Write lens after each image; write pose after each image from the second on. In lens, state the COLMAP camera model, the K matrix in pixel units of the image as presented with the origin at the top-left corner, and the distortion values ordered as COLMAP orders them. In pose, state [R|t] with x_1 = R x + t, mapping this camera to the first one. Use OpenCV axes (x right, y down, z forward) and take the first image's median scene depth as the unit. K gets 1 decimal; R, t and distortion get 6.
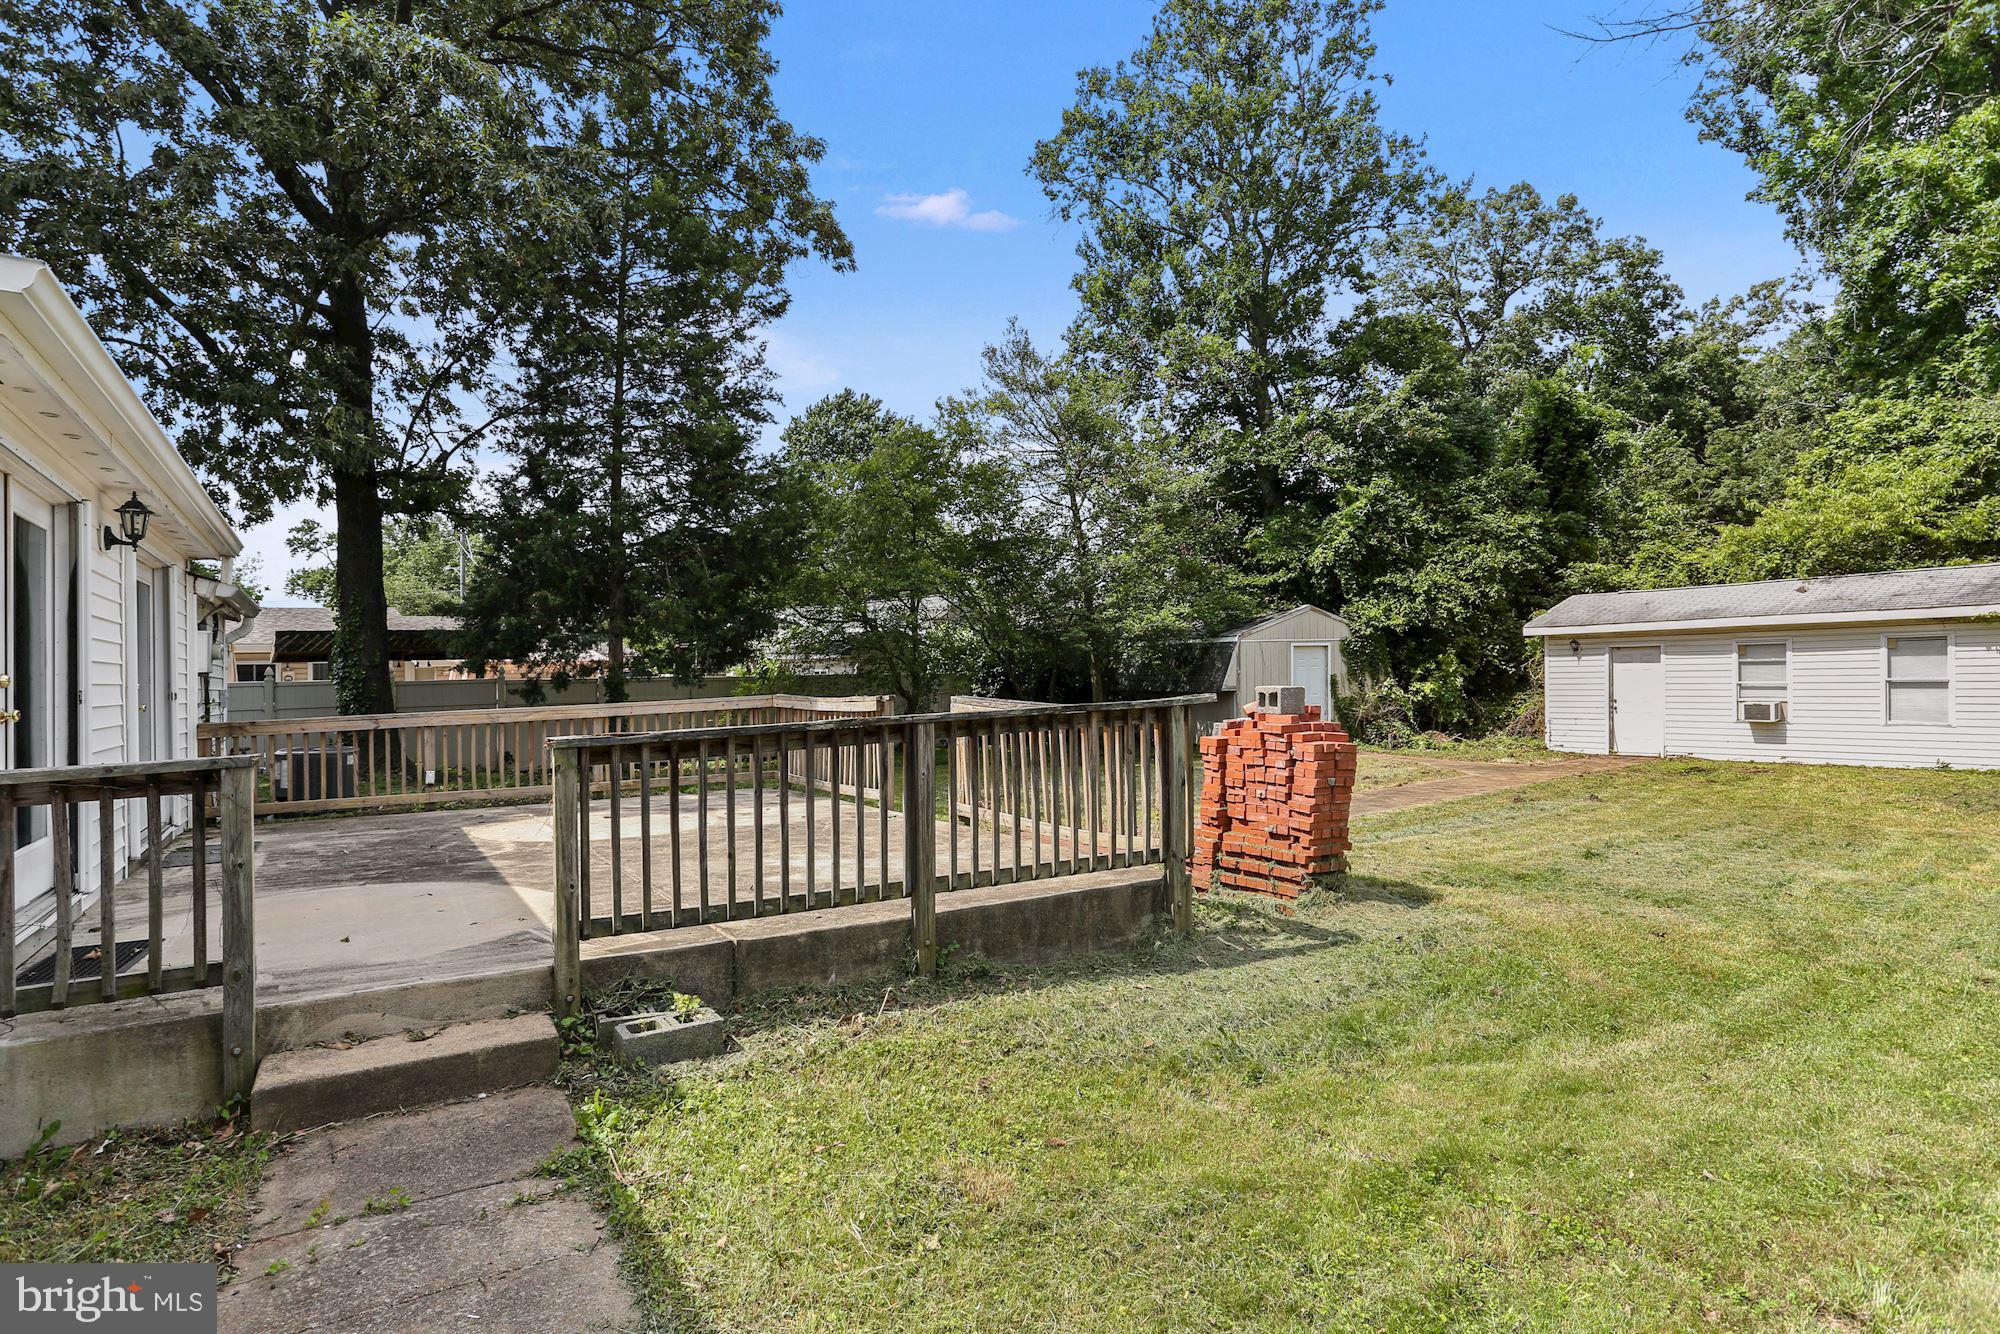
lens RADIAL K [[1042.2, 0, 1002.2], [0, 1042.2, 602.5], [0, 0, 1]] dist [0.000628, 0.000334]
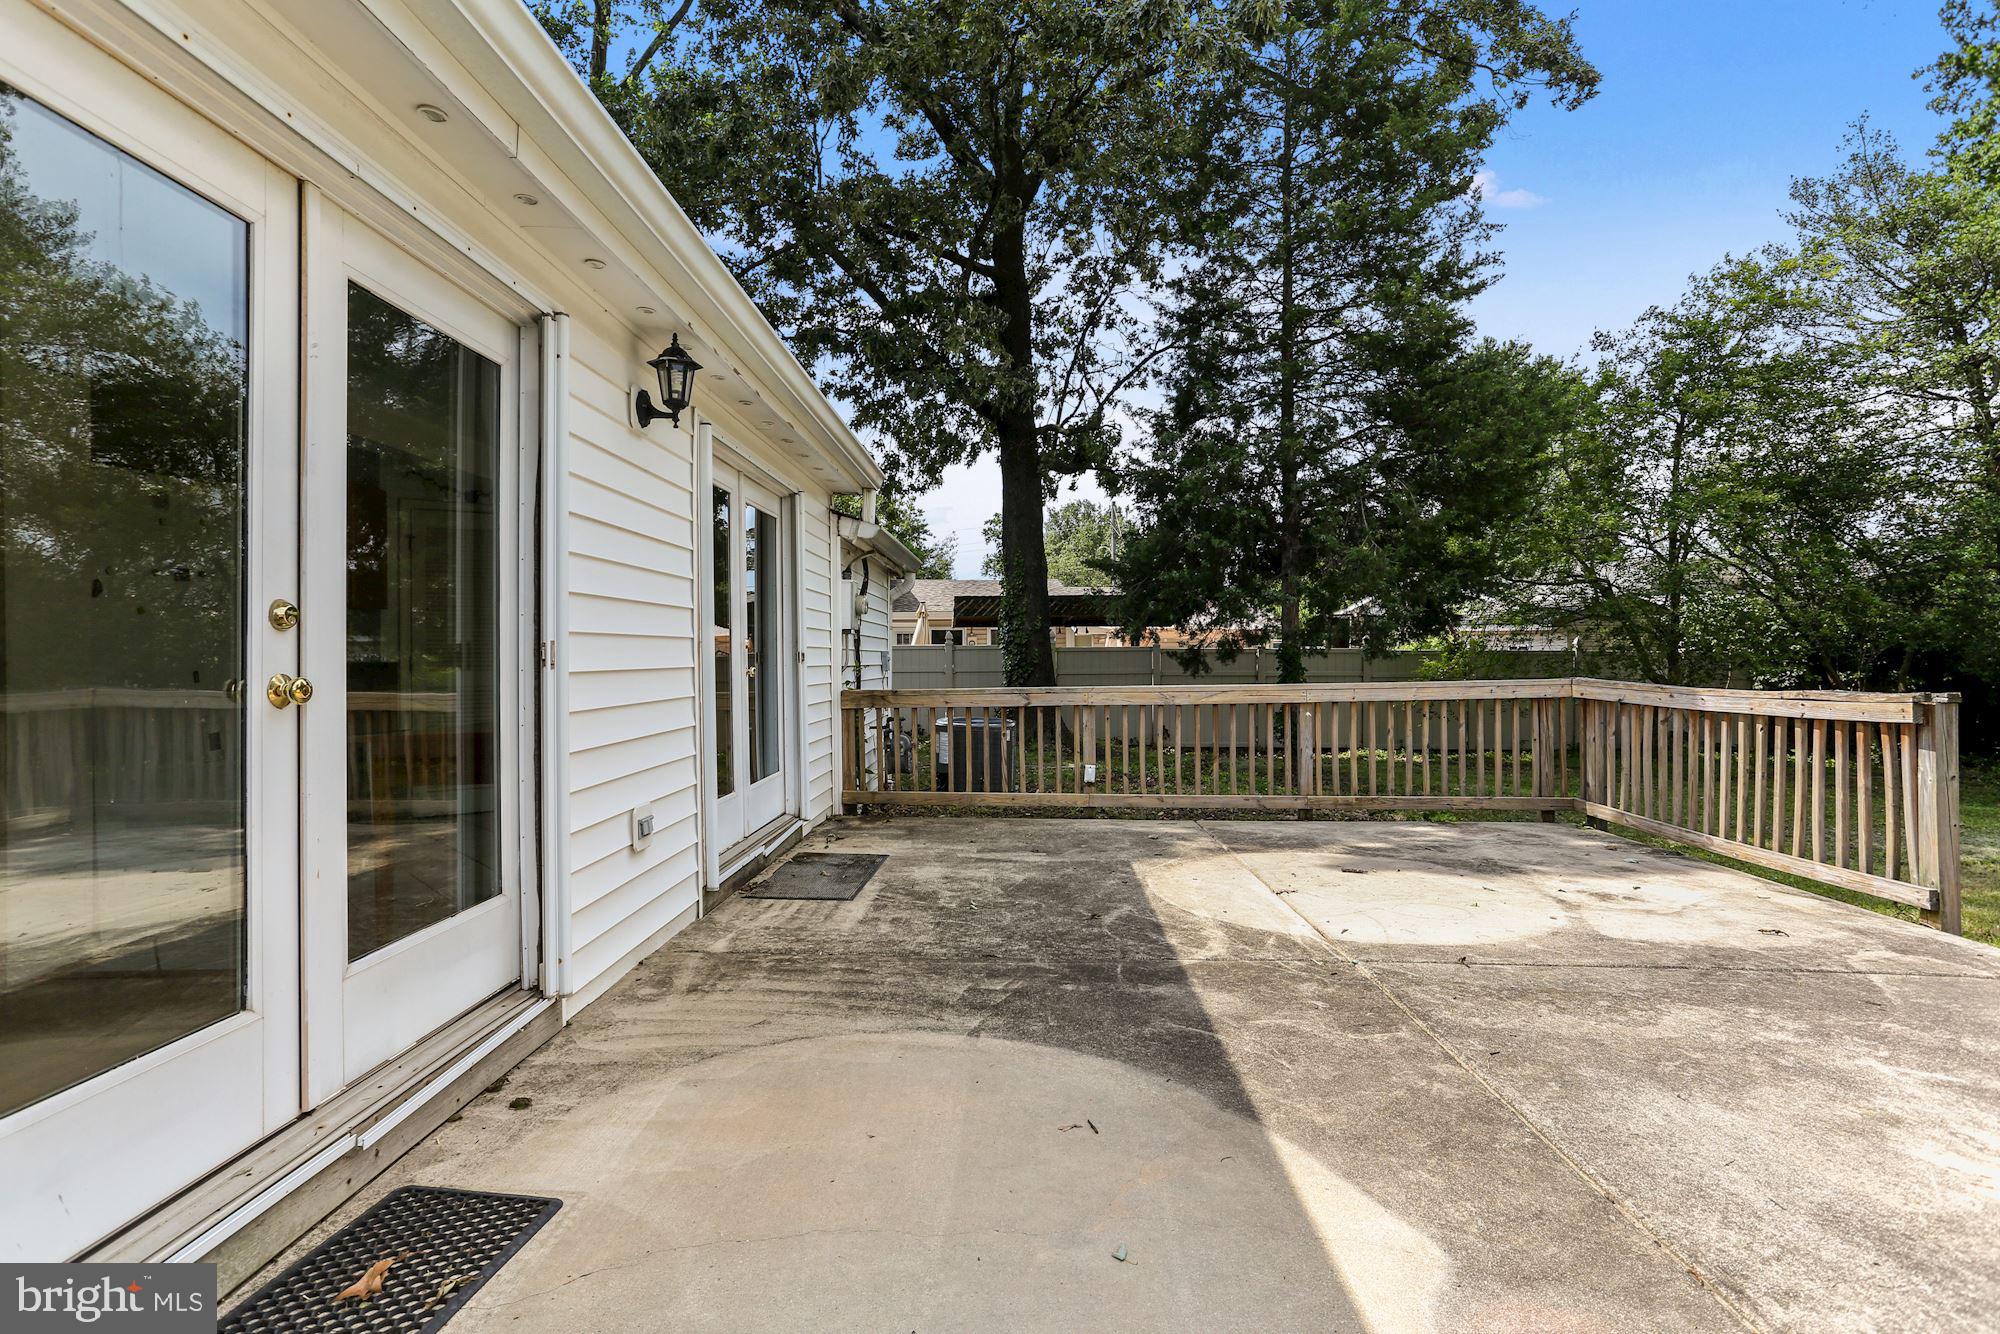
lens RADIAL K [[986.9, 0, 991.3], [0, 986.9, 658.8], [0, 0, 1]] dist [-0.013860, 0.034733]
pose [[0.825941, 0.026663, -0.563125, -0.132489], [0.017979, 0.997127, 0.073582, 0.020220], [0.563469, -0.070898, 0.823089, 0.241634]]
